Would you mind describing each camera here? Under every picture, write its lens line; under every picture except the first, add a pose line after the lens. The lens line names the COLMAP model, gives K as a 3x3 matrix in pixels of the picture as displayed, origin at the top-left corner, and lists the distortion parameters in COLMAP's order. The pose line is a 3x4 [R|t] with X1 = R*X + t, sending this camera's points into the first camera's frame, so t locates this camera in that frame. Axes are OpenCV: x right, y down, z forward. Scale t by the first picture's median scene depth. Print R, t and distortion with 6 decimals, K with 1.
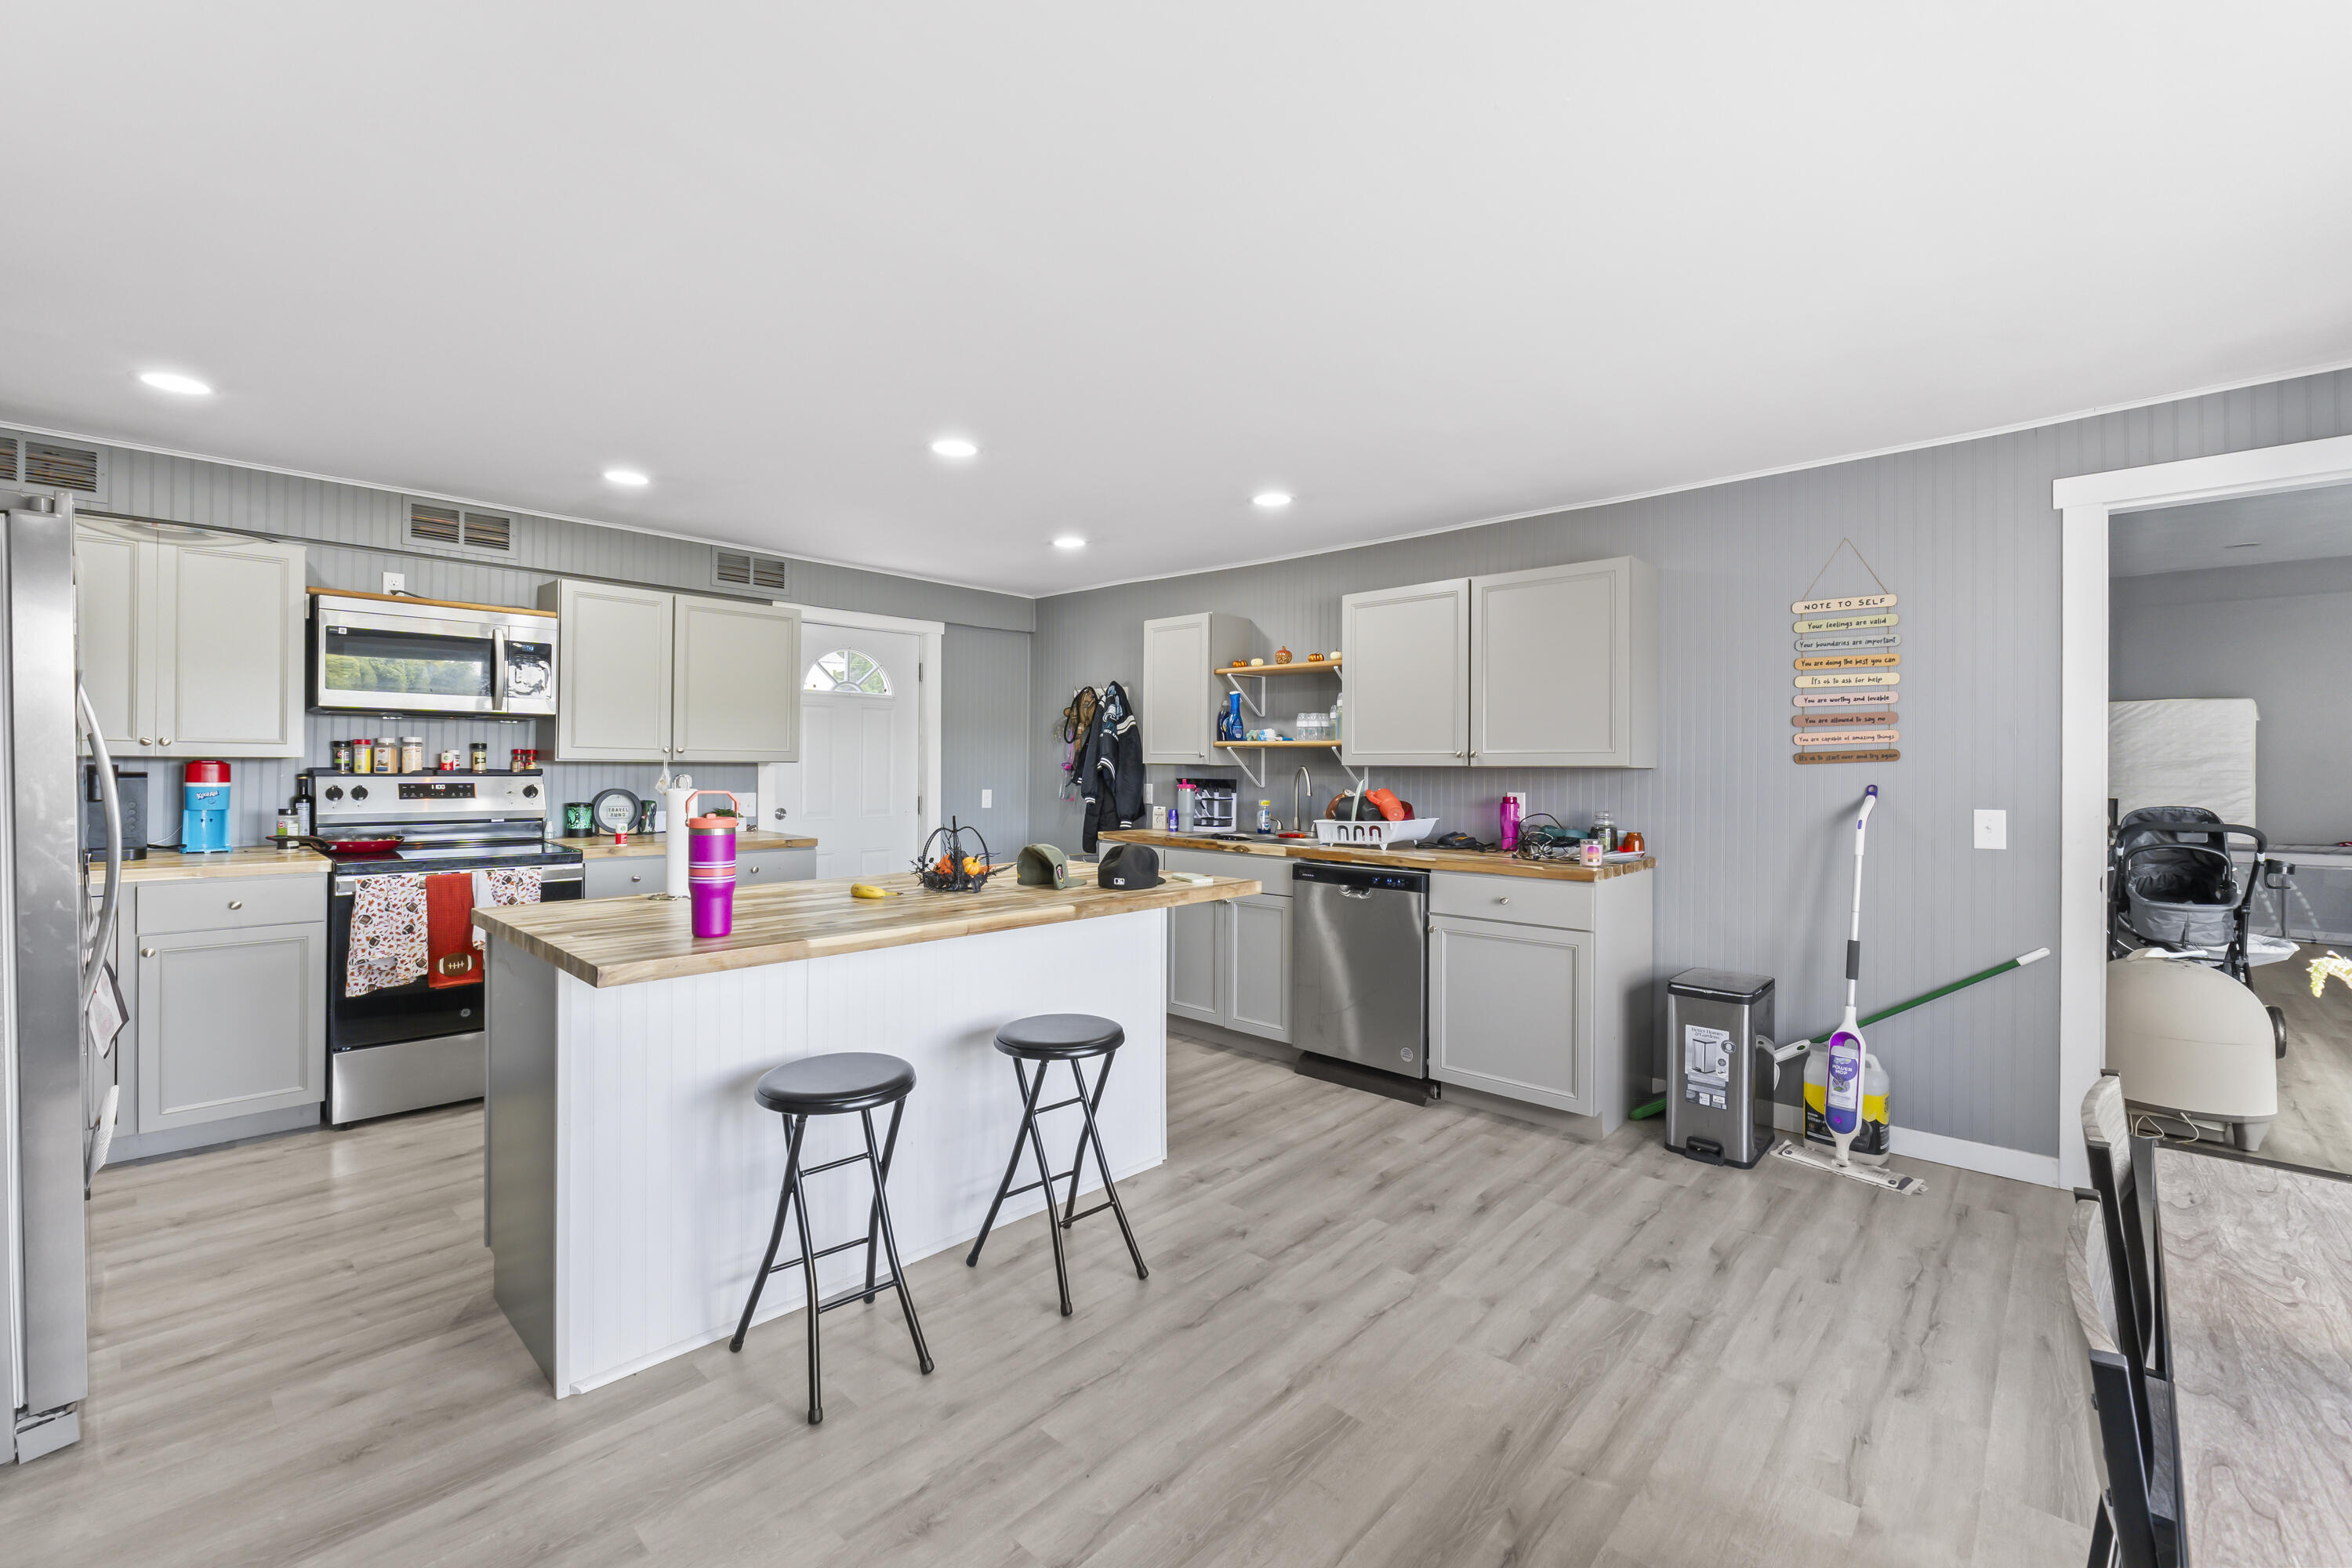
lens RADIAL K [[985.1, 0, 1161.4], [0, 985.1, 765.8], [0, 0, 1]] dist [-0.002865, -0.000178]
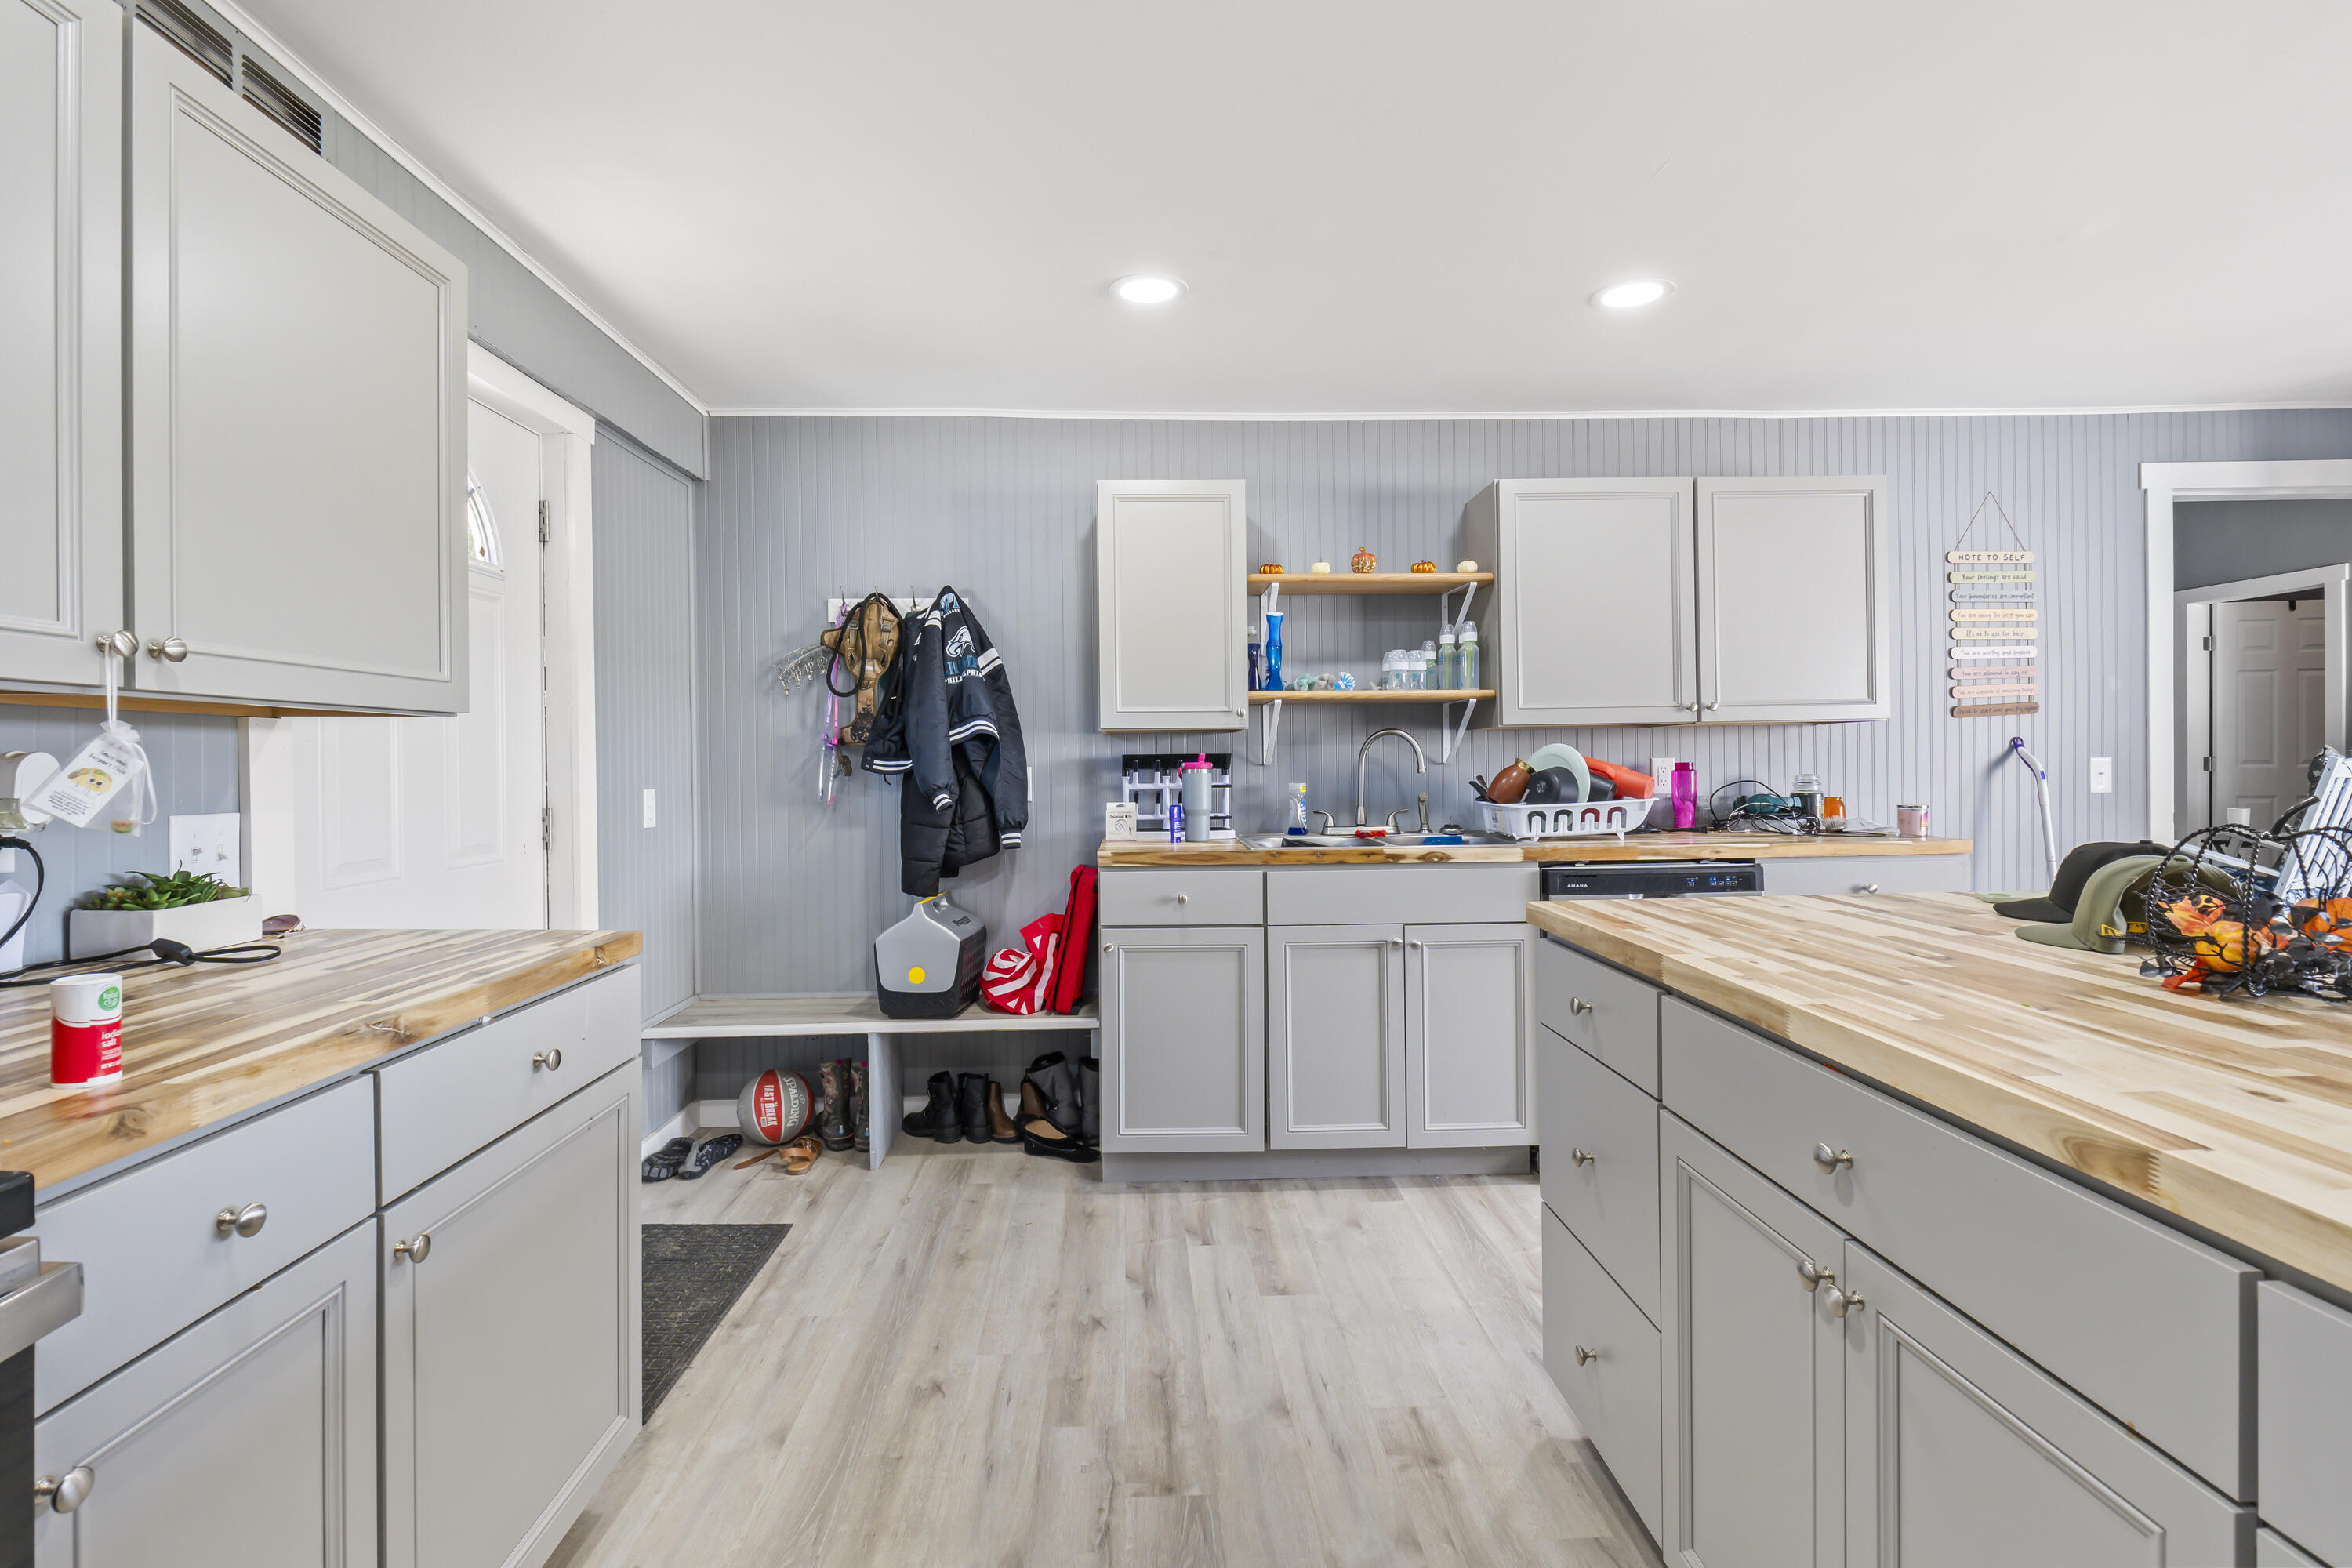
lens RADIAL K [[1051.3, 0, 1161.2], [0, 1051.3, 768.7], [0, 0, 1]] dist [-0.003072, -0.000481]
pose [[0.705248, -0.022904, 0.708591, -0.544553], [0.018965, 0.999730, 0.013439, 0.016925], [-0.708707, 0.003961, 0.705492, 0.690647]]
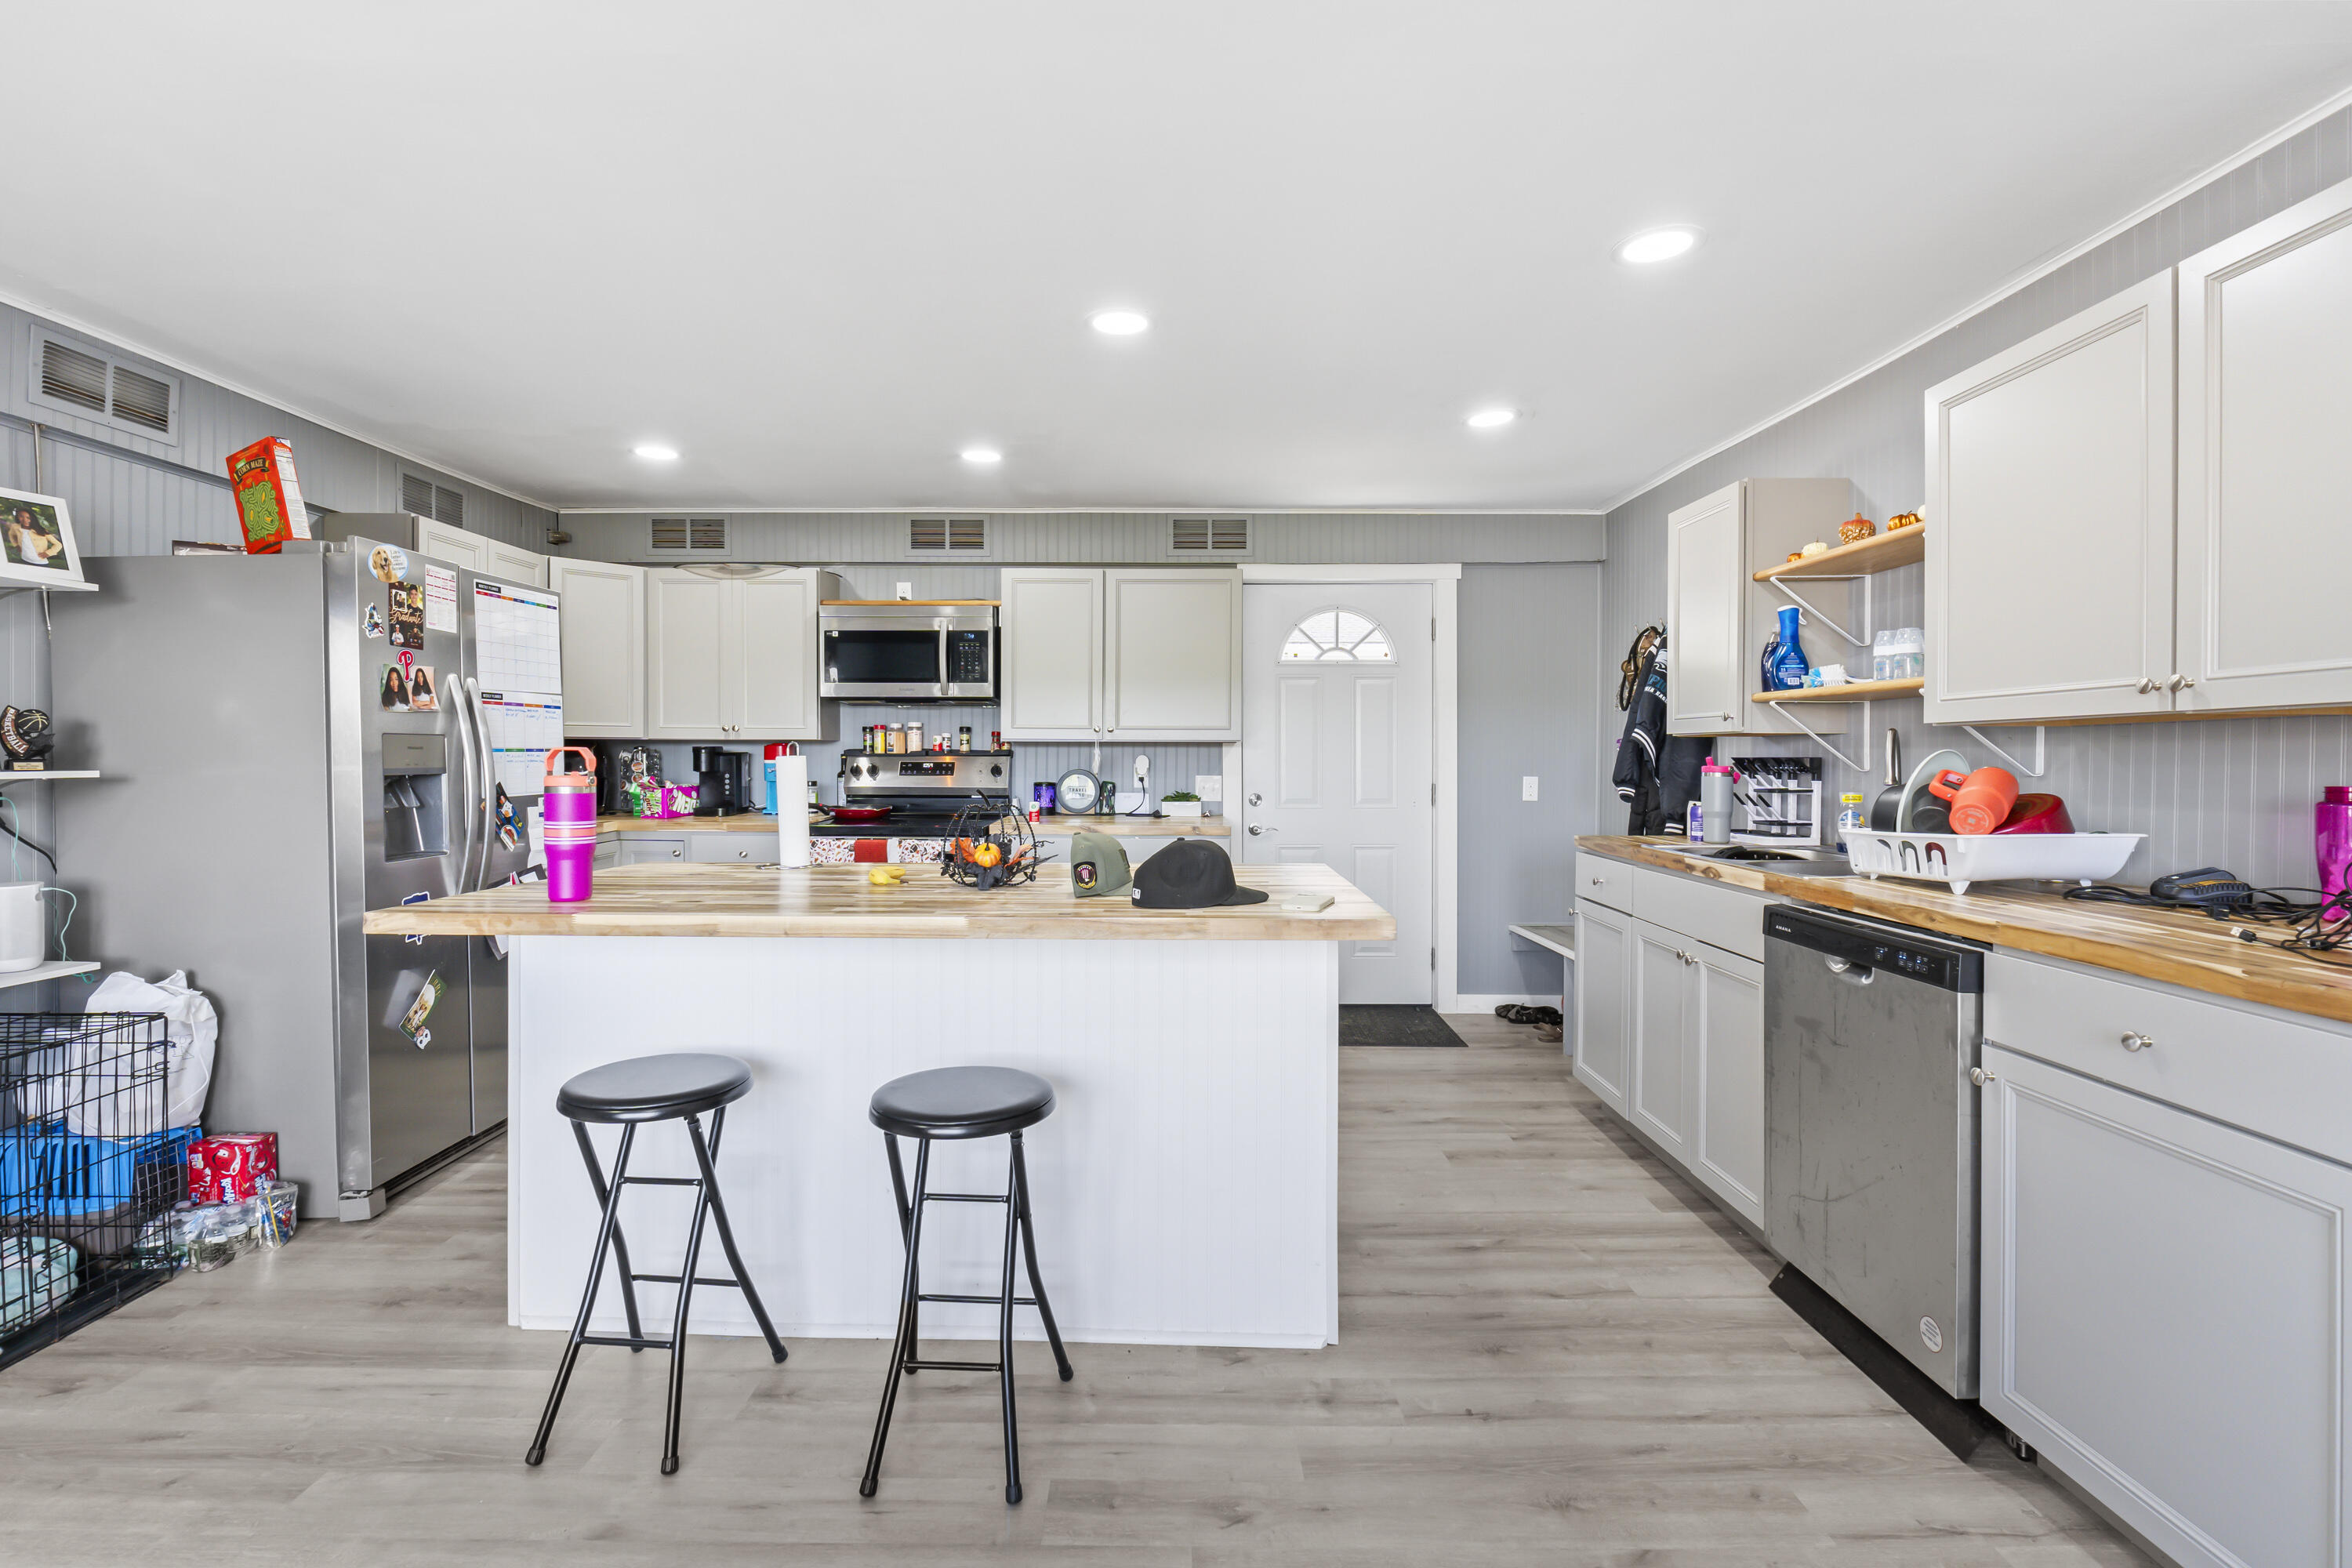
lens RADIAL K [[1051.3, 0, 1161.2], [0, 1051.3, 768.7], [0, 0, 1]] dist [-0.003072, -0.000481]
pose [[0.678762, 0.000660, -0.734358, 0.334001], [0.002728, 0.999990, 0.003420, 0.021370], [0.734354, -0.004325, 0.678753, 0.363567]]
